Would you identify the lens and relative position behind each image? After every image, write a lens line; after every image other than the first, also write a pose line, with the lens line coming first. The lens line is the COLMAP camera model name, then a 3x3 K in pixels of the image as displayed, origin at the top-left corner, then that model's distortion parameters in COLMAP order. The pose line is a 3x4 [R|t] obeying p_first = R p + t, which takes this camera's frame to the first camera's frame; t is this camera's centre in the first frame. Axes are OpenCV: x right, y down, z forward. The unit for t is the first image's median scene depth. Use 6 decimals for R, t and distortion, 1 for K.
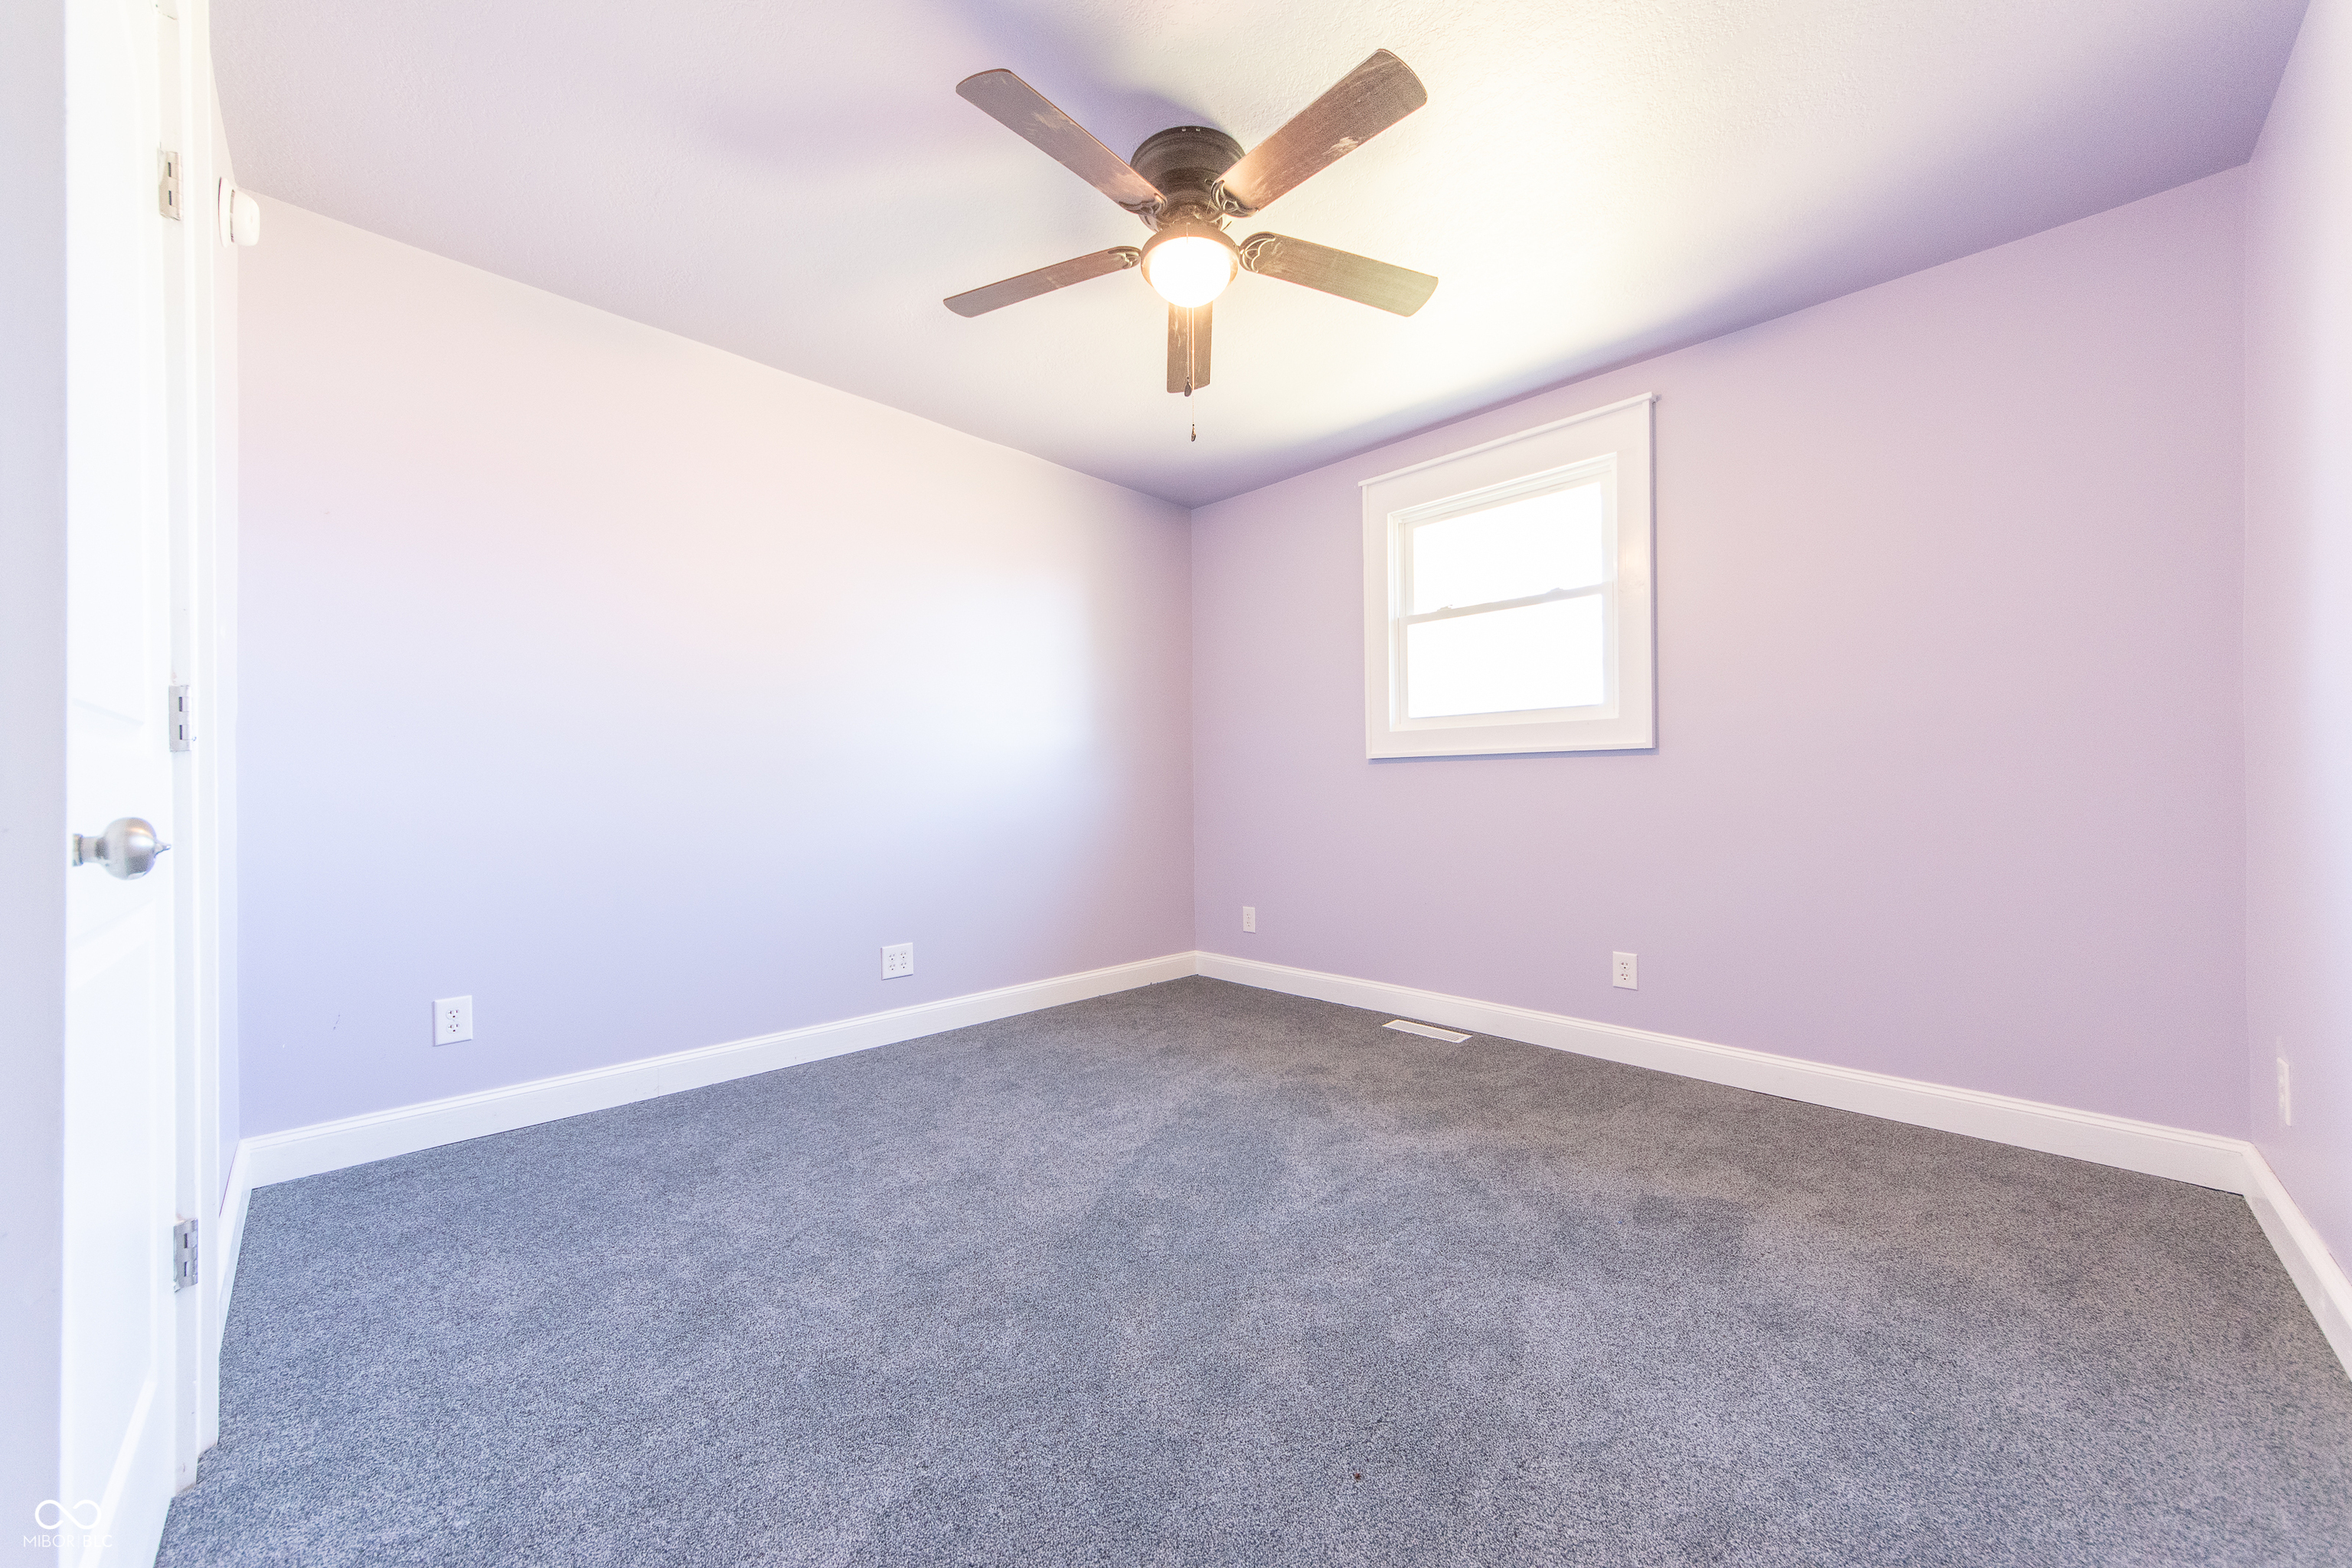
lens RADIAL K [[844.7, 0, 1180.5], [0, 844.7, 788.7], [0, 0, 1]] dist [0.001513, -0.000381]
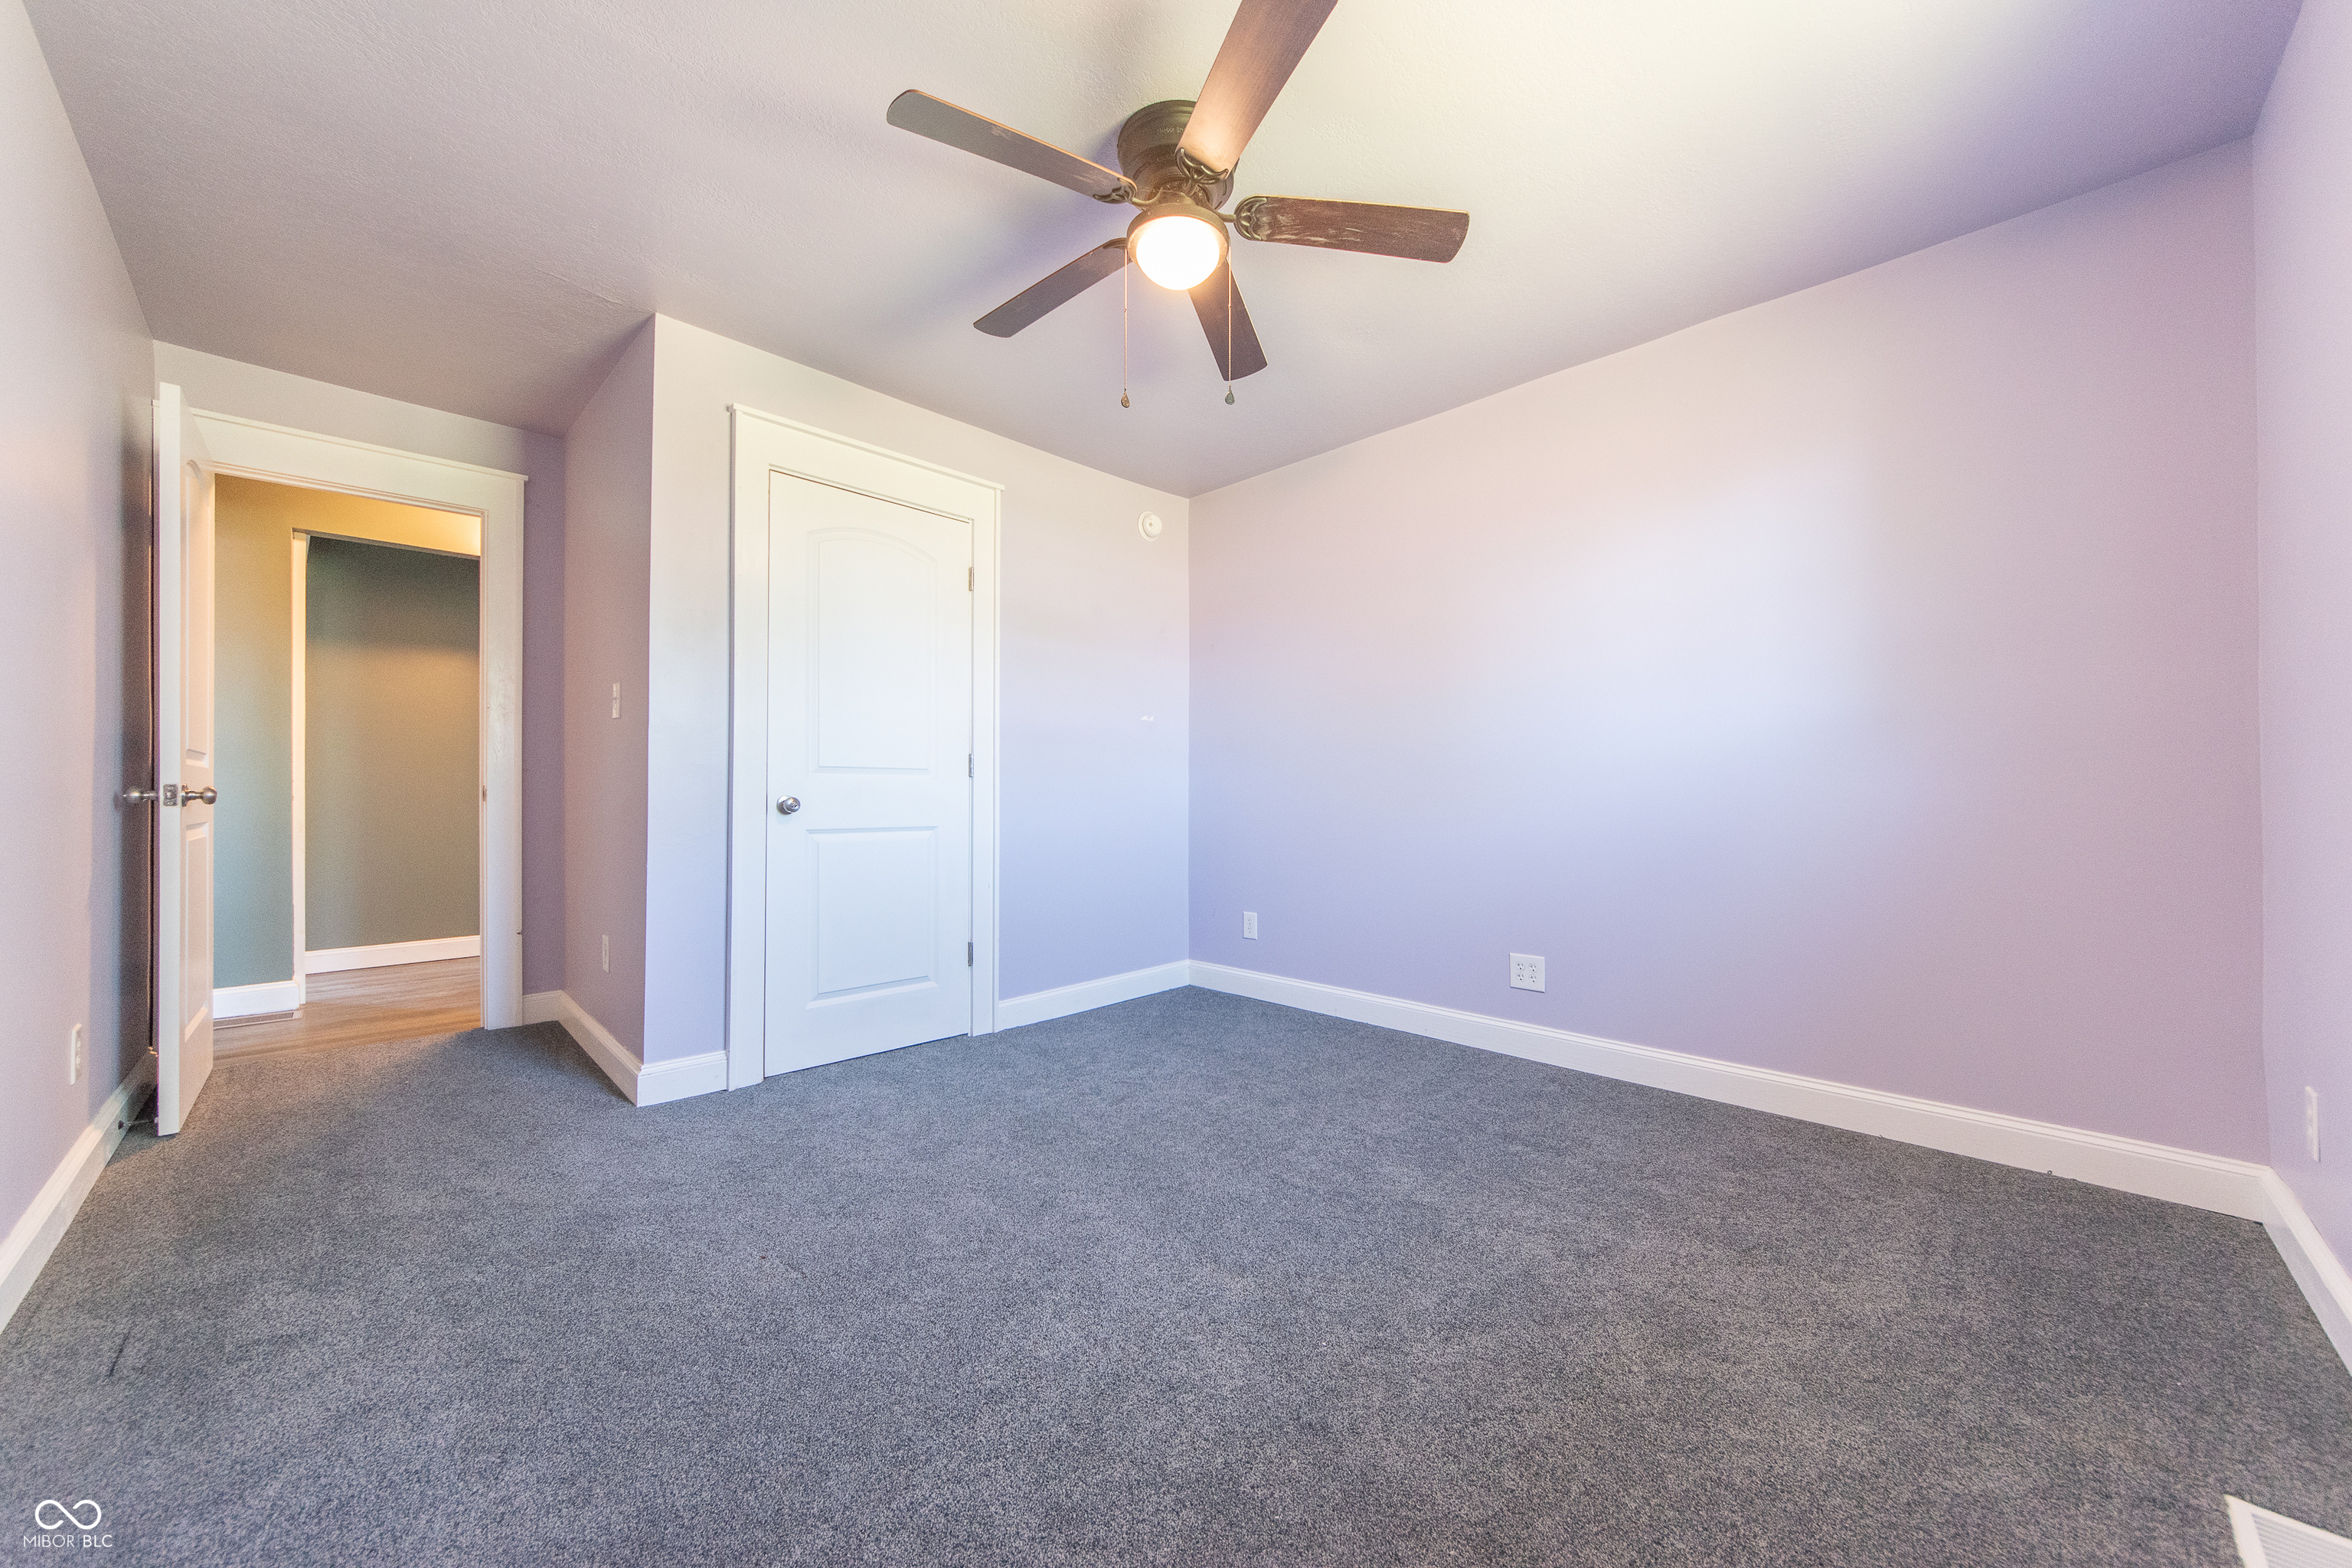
lens RADIAL K [[844.7, 0, 1180.5], [0, 844.7, 788.7], [0, 0, 1]] dist [0.001513, -0.000381]
pose [[-0.003733, -0.000124, -0.999993, 0.661804], [0.001003, 0.999999, -0.000128, 0.000885], [0.999993, -0.001003, -0.003733, 0.682247]]
